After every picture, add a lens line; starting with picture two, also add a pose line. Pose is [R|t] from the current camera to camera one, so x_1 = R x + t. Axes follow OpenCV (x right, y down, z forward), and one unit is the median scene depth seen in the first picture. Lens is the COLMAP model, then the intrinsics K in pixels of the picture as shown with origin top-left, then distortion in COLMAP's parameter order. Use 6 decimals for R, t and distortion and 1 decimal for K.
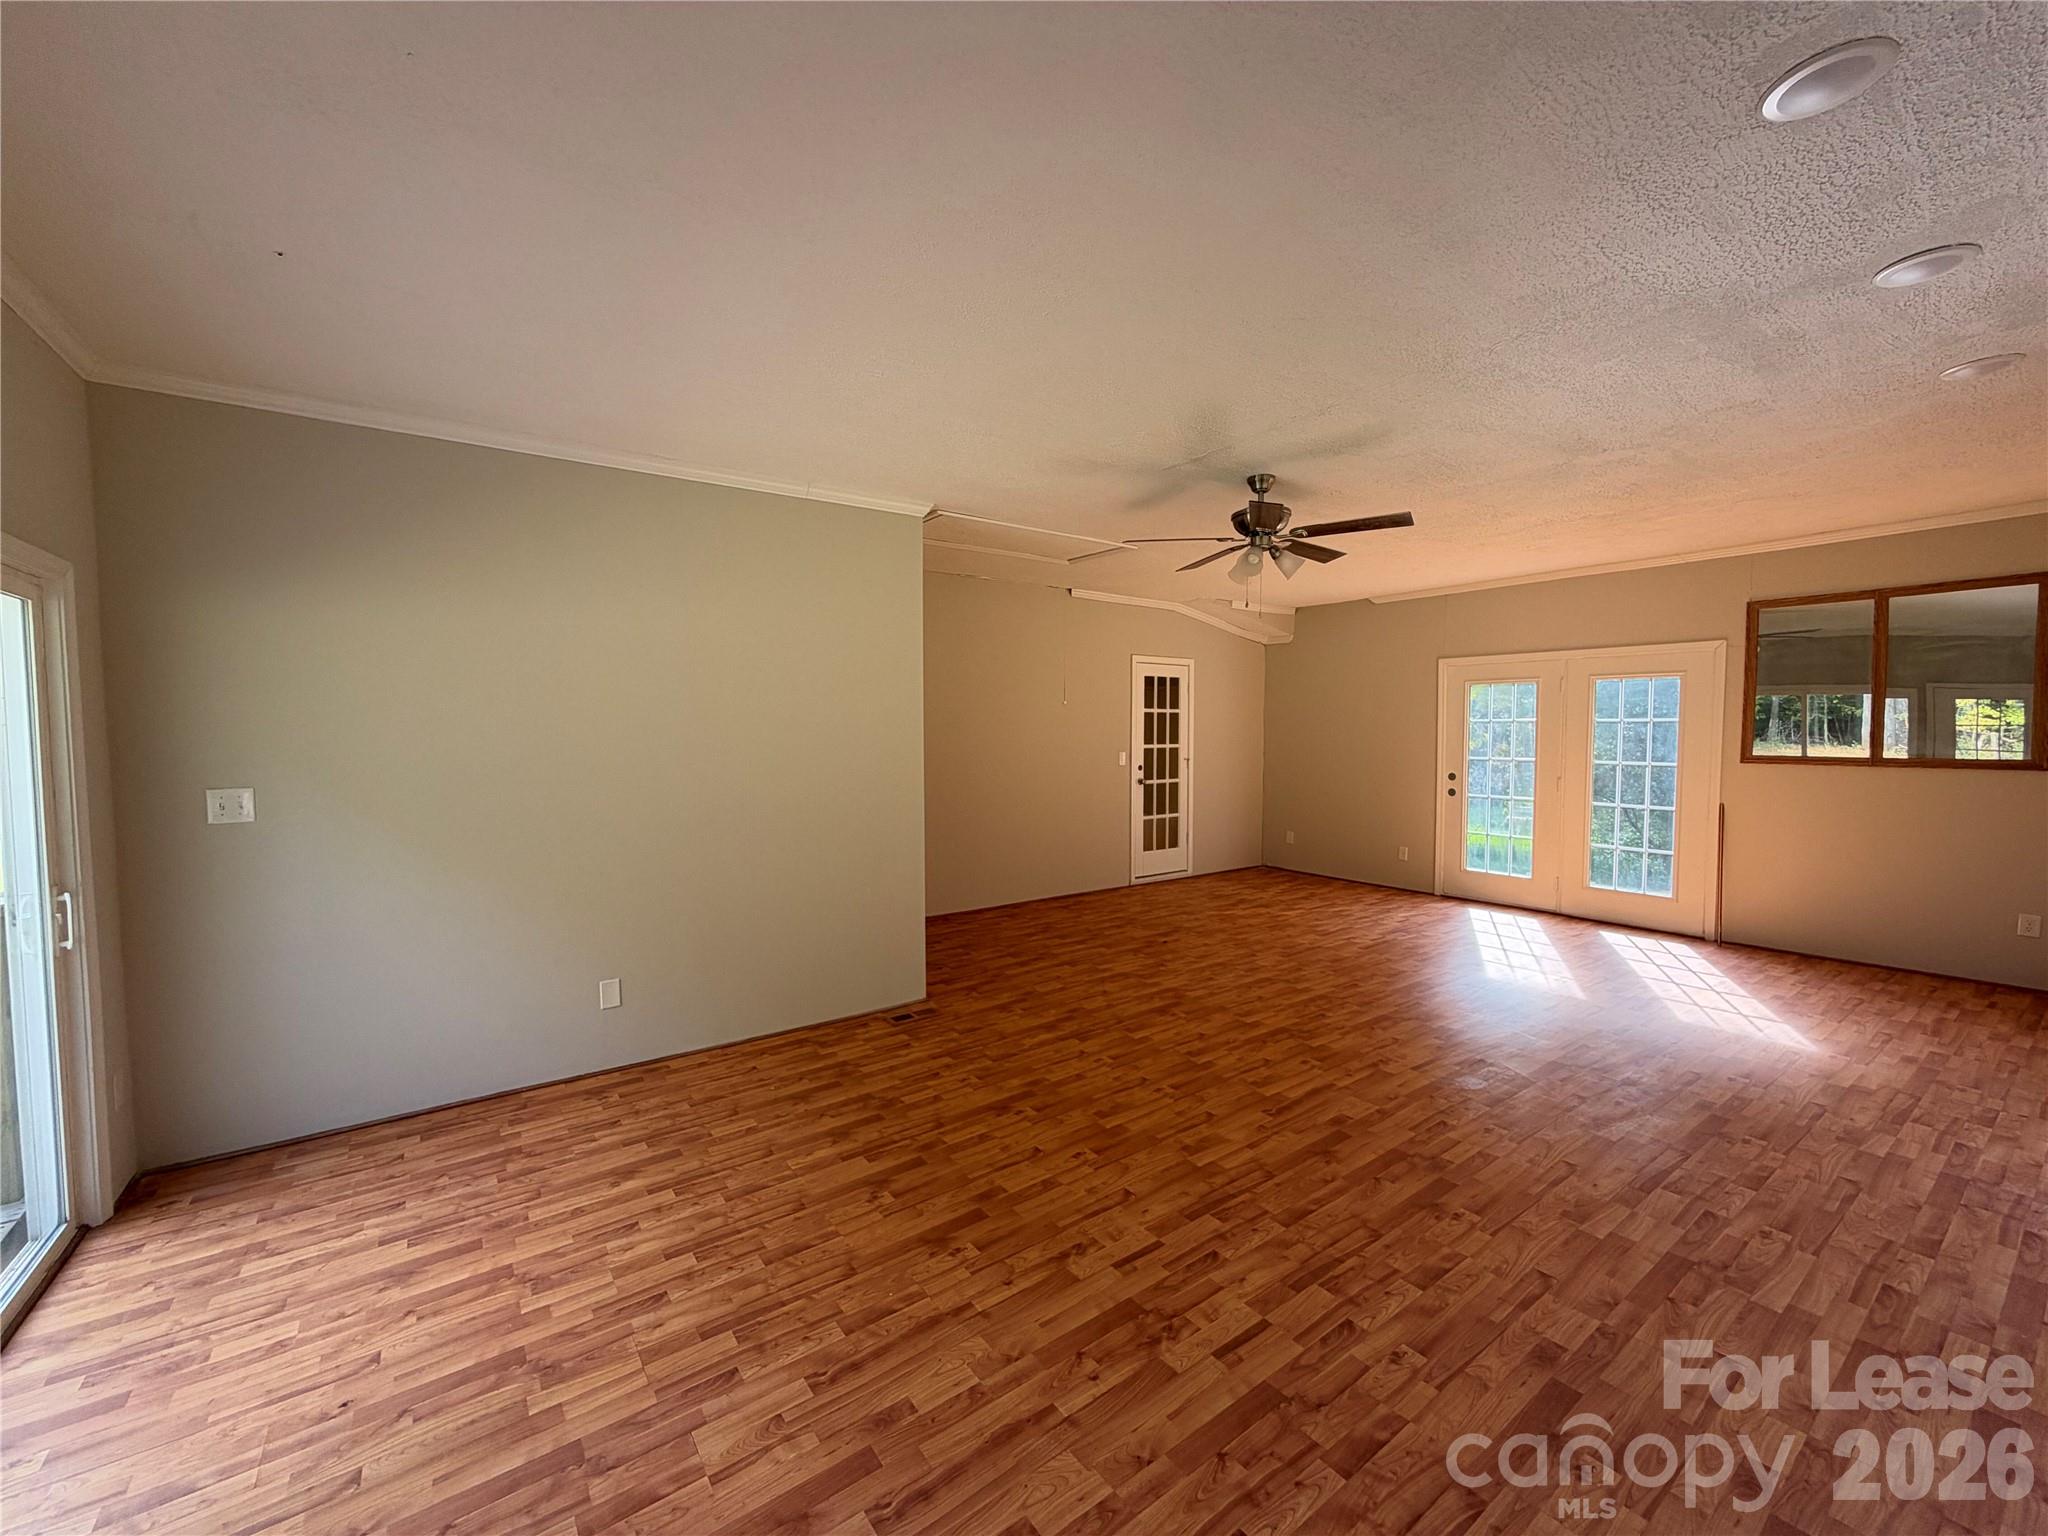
lens RADIAL K [[817.2, 0, 1016.9], [0, 817.2, 767.5], [0, 0, 1]] dist [-0.002016, 0.000042]
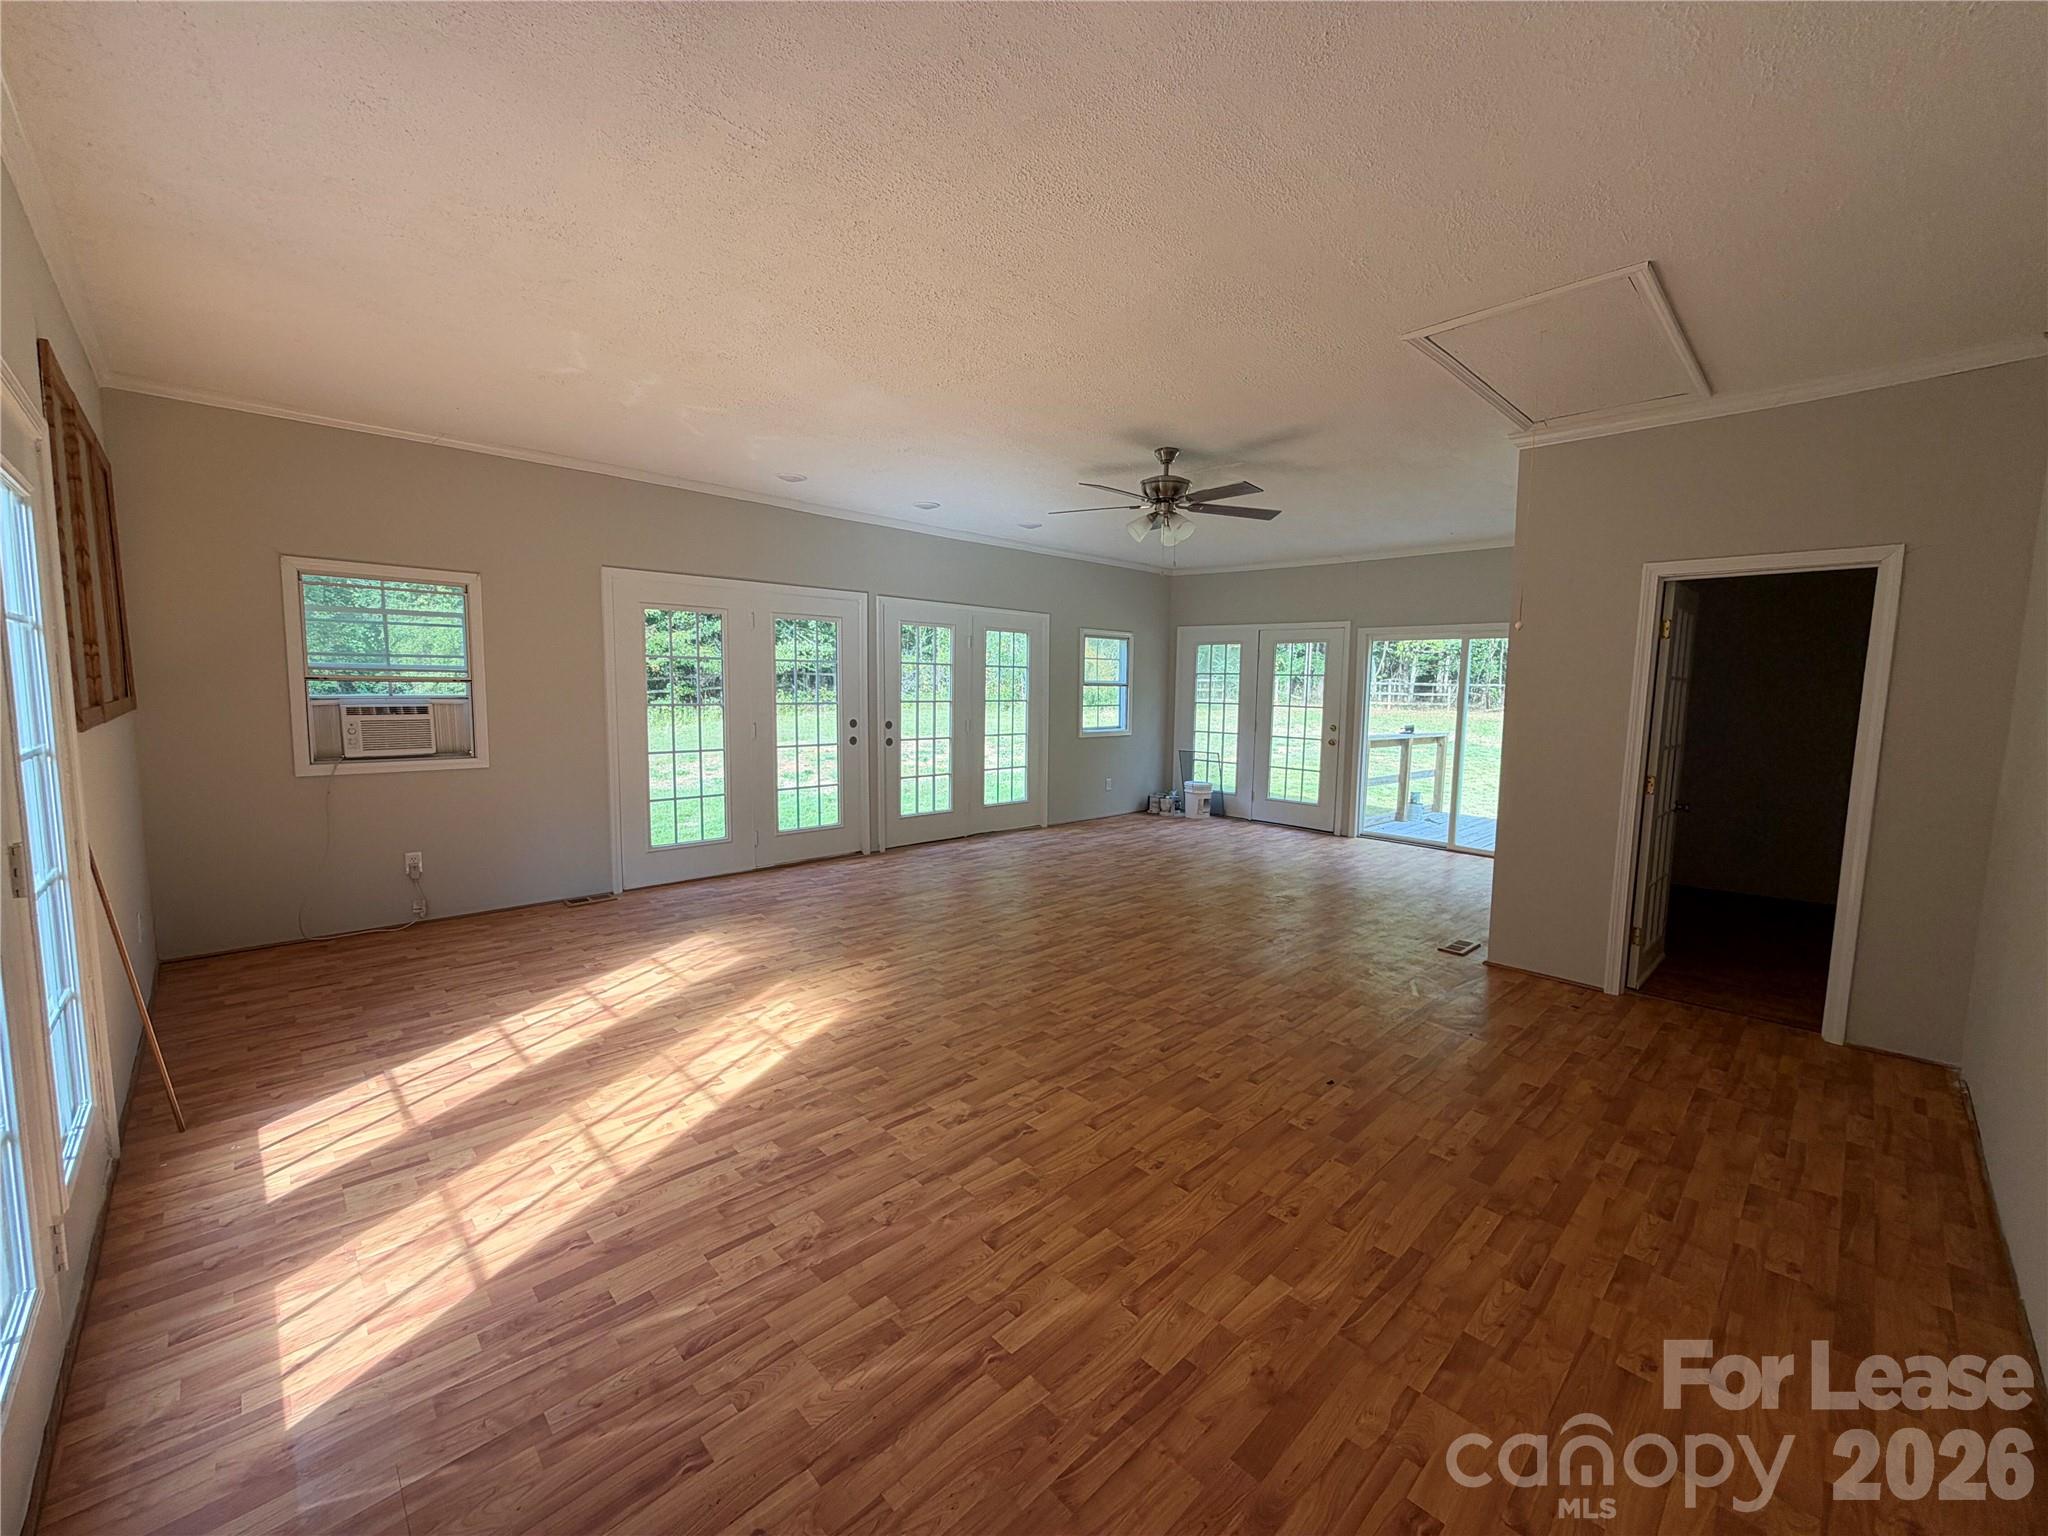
lens RADIAL K [[817.2, 0, 1016.9], [0, 817.2, 767.5], [0, 0, 1]] dist [-0.002016, 0.000042]
pose [[-0.989236, 0.003213, -0.146296, 0.552169], [-0.019211, 0.988255, 0.151604, -0.072231], [0.145065, 0.152783, -0.977555, 1.760574]]
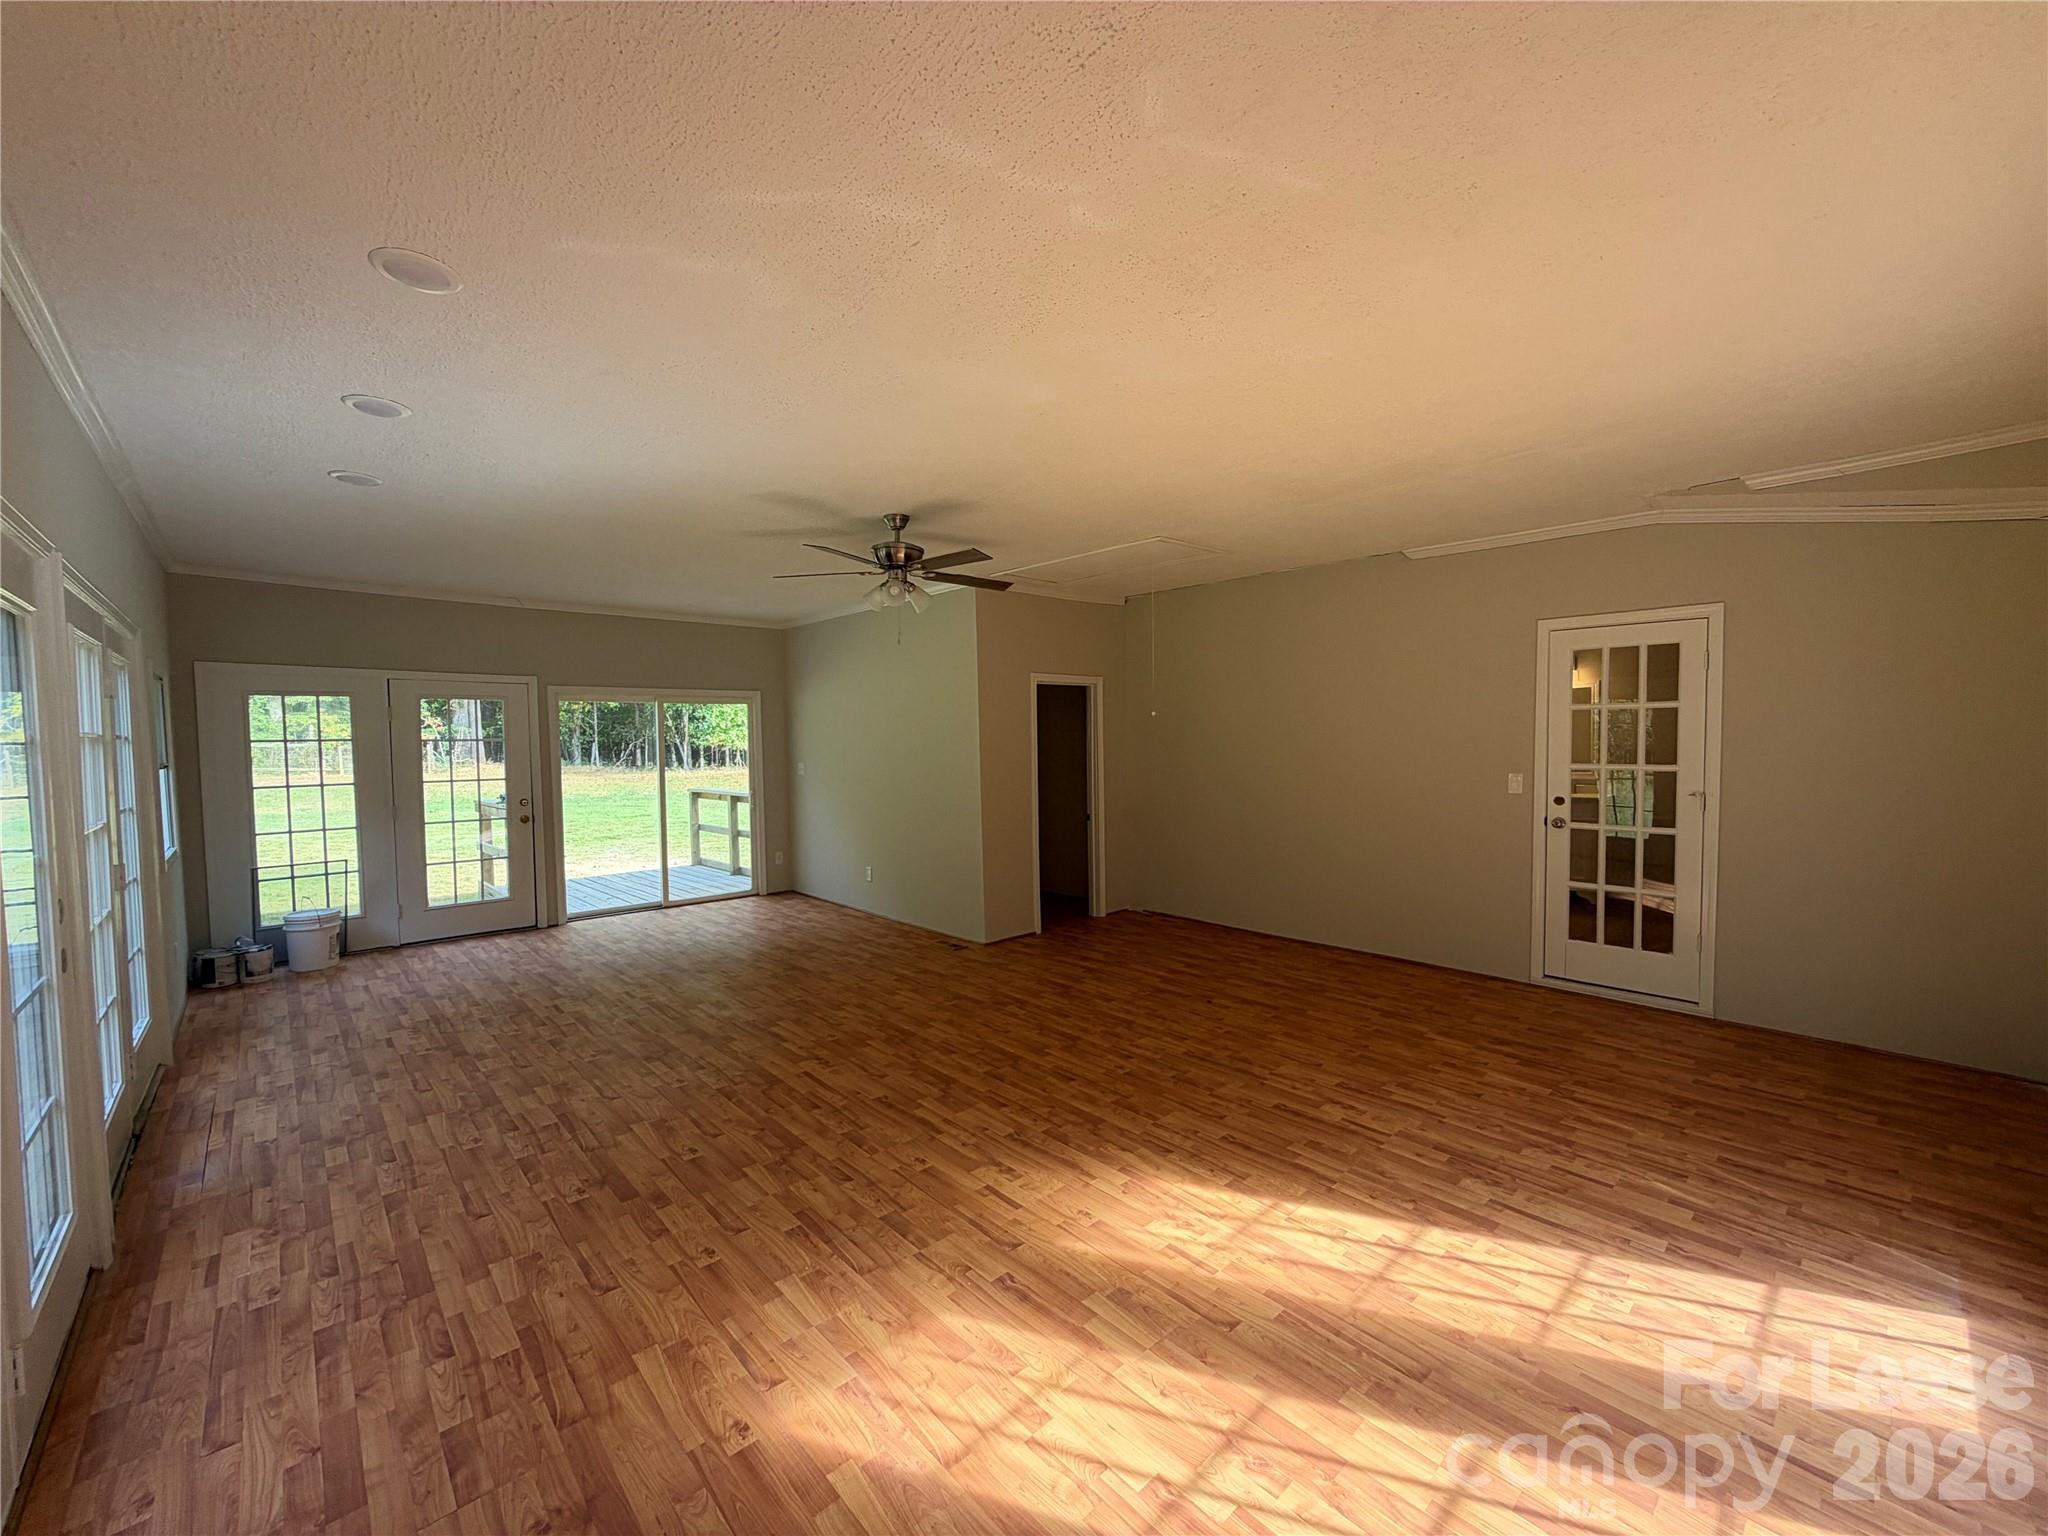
lens RADIAL K [[817.2, 0, 1016.9], [0, 817.2, 767.5], [0, 0, 1]] dist [-0.002016, 0.000042]
pose [[0.123237, 0.042409, -0.991471, 1.165615], [-0.036412, 0.998607, 0.038188, -0.054905], [0.991709, 0.031396, 0.124610, 0.850207]]
